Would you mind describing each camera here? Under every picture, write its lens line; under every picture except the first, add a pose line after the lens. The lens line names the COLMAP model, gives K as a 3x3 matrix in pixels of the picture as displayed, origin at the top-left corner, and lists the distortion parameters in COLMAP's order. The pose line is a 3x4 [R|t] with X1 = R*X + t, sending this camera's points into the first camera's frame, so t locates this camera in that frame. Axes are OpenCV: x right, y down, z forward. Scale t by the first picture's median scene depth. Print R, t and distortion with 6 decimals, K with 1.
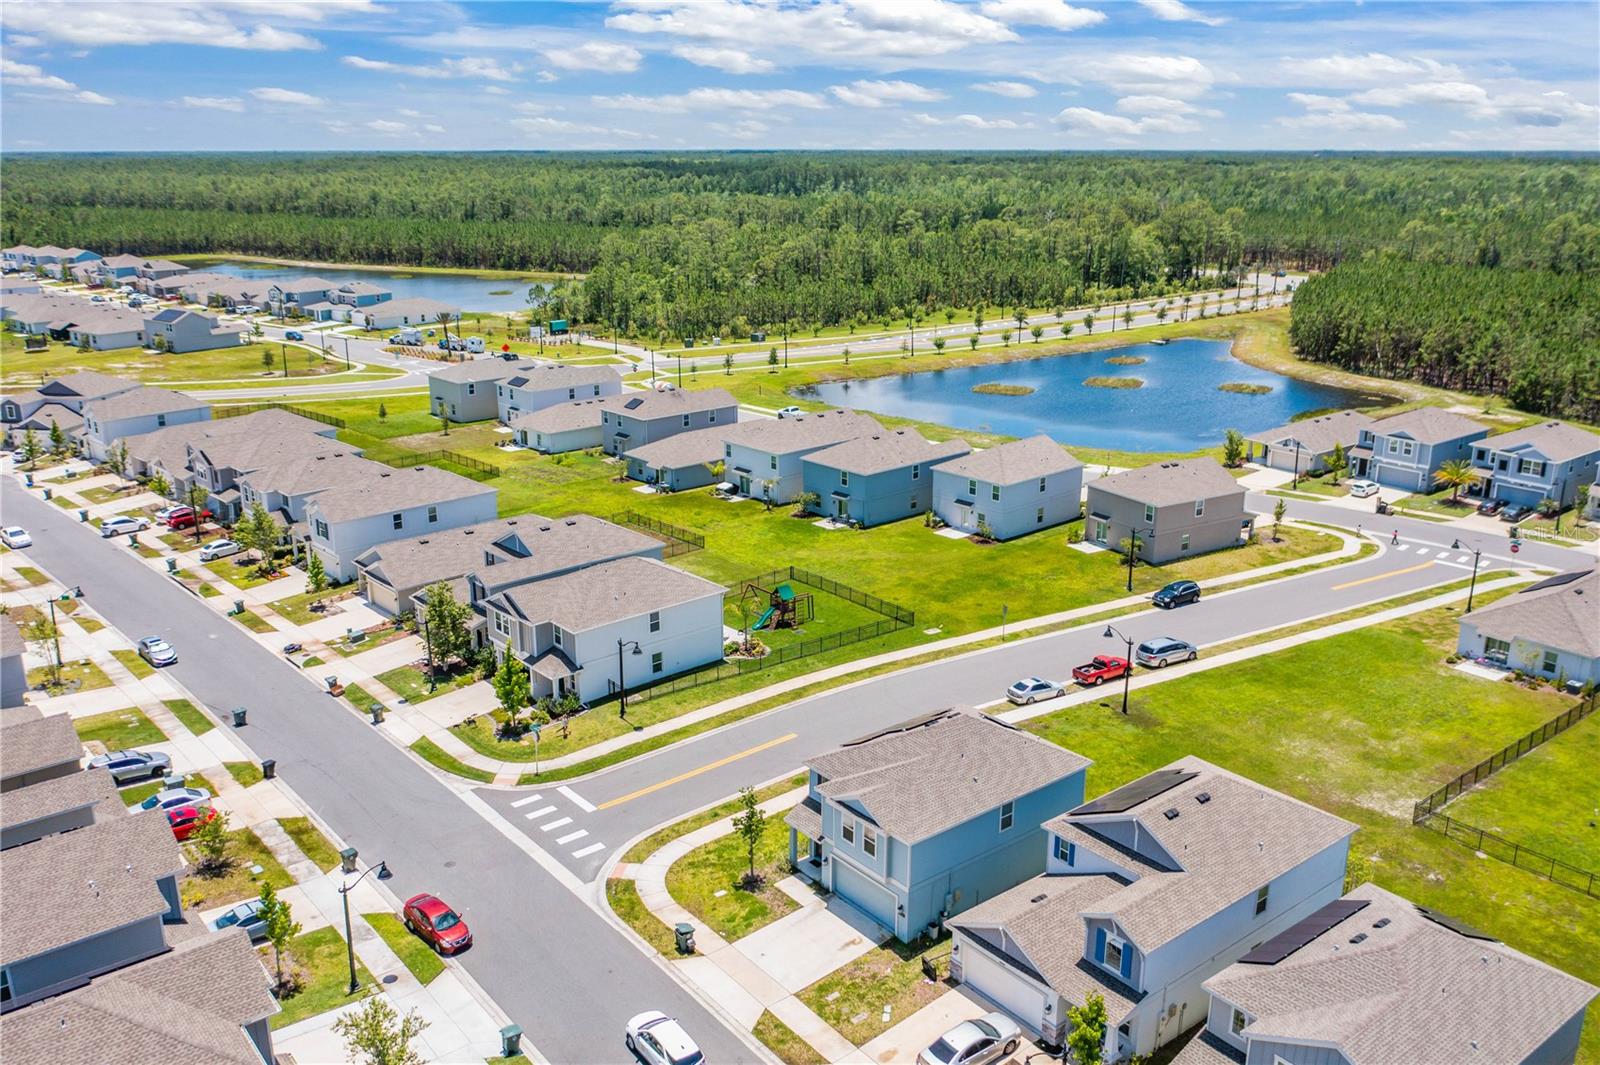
lens RADIAL K [[1265.1, 0, 800.0], [0, 1265.1, 532.5], [0, 0, 1]] dist [-0.007745, 0.001696]
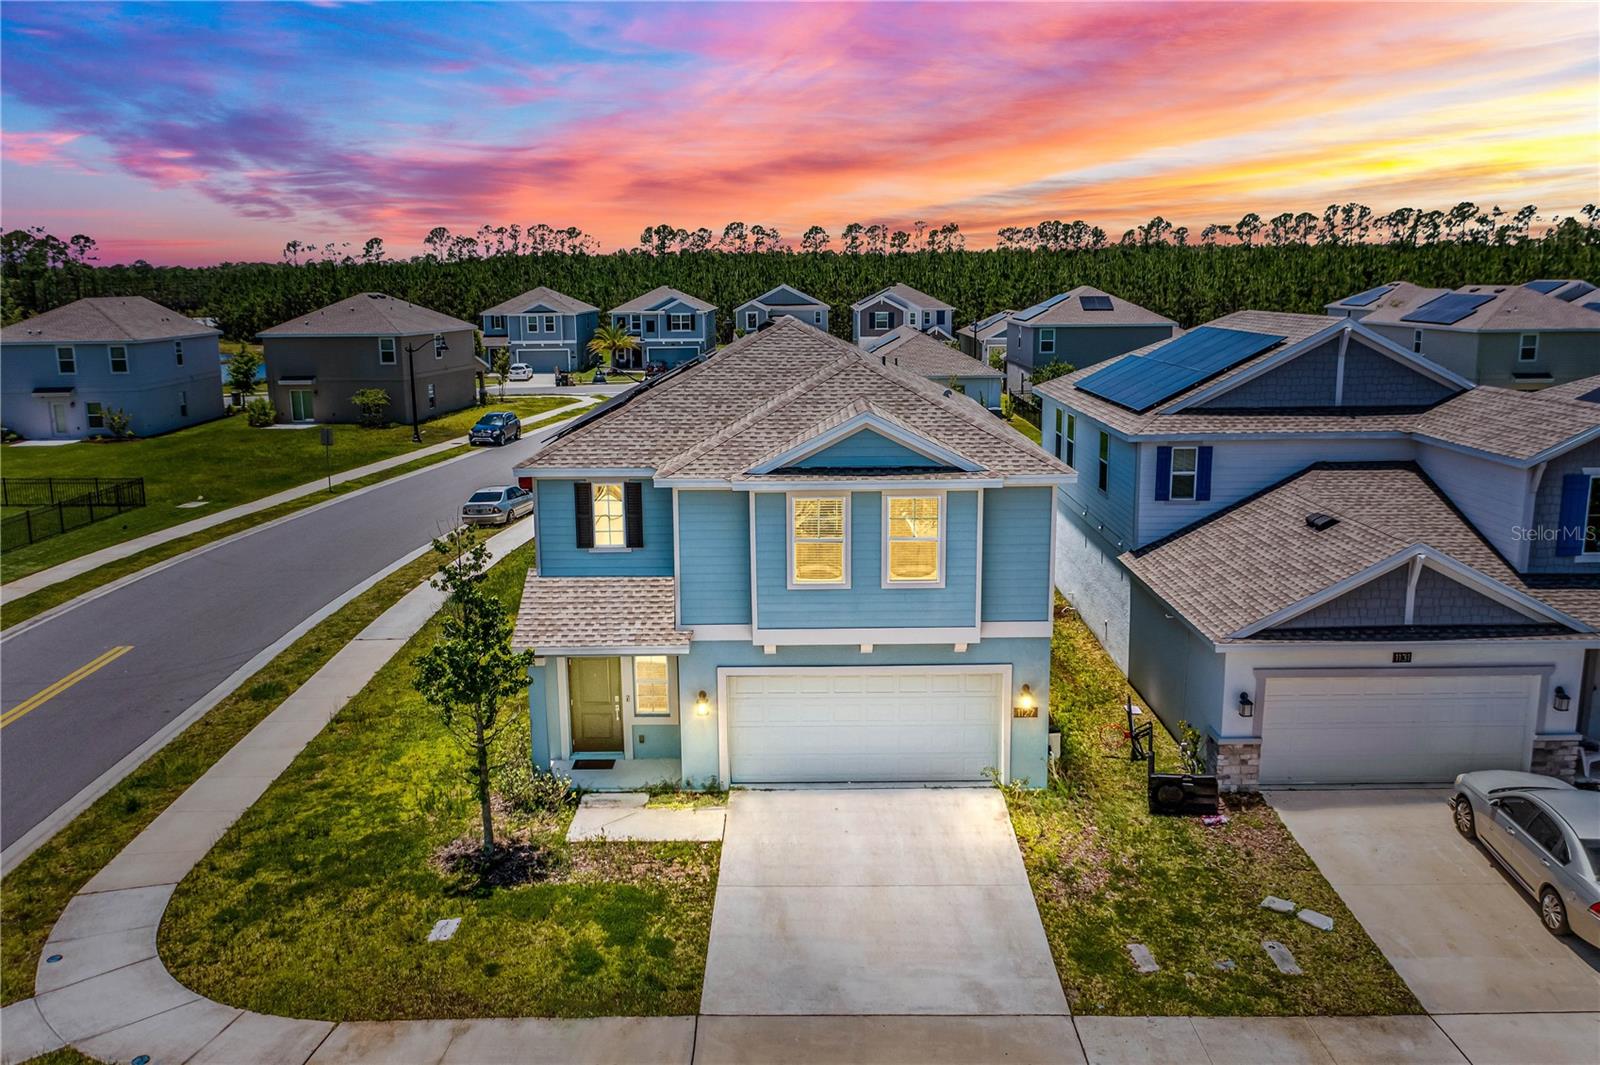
lens RADIAL K [[1265.1, 0, 800.0], [0, 1265.1, 532.5], [0, 0, 1]] dist [-0.007745, 0.001696]
pose [[0.622934, -0.163102, 0.765082, -0.162165], [0.232609, 0.972405, 0.017909, 0.160819], [-0.746891, 0.166809, 0.643683, 0.563300]]
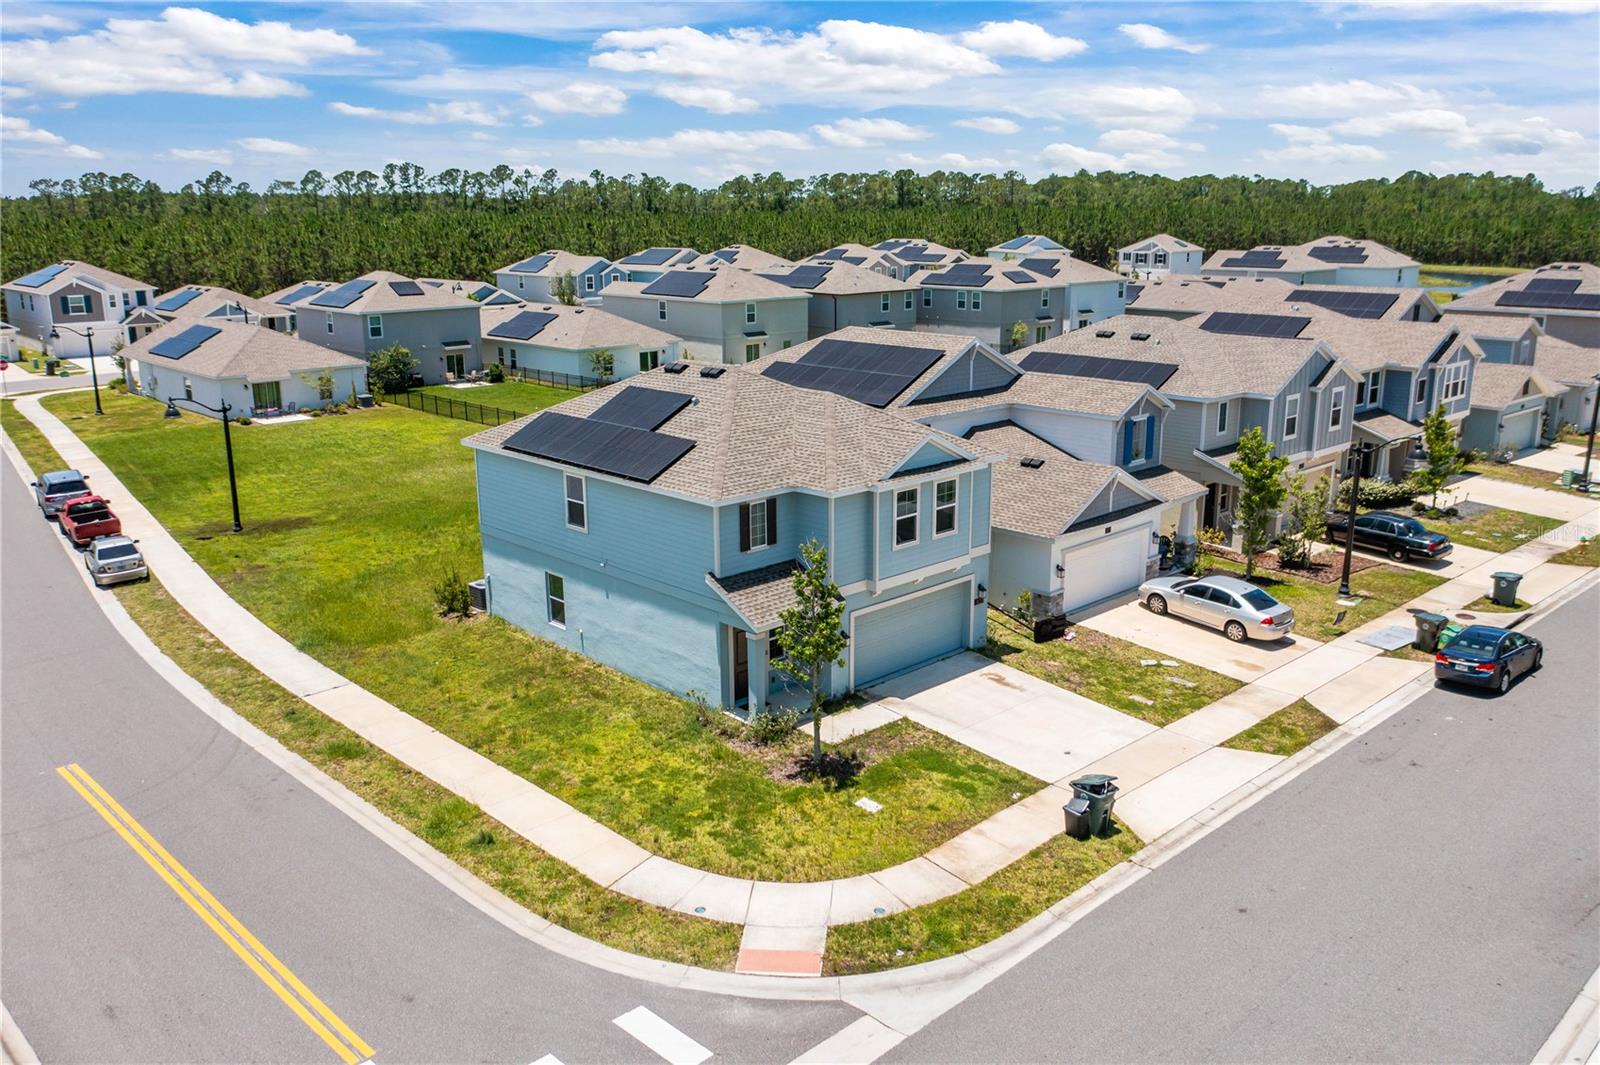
lens RADIAL K [[1265.1, 0, 800.0], [0, 1265.1, 532.5], [0, 0, 1]] dist [-0.007745, 0.001696]
pose [[-0.088487, -0.248265, 0.964642, -0.339217], [0.288676, 0.920487, 0.263381, 0.062078], [-0.953329, 0.301775, -0.009783, 0.754780]]
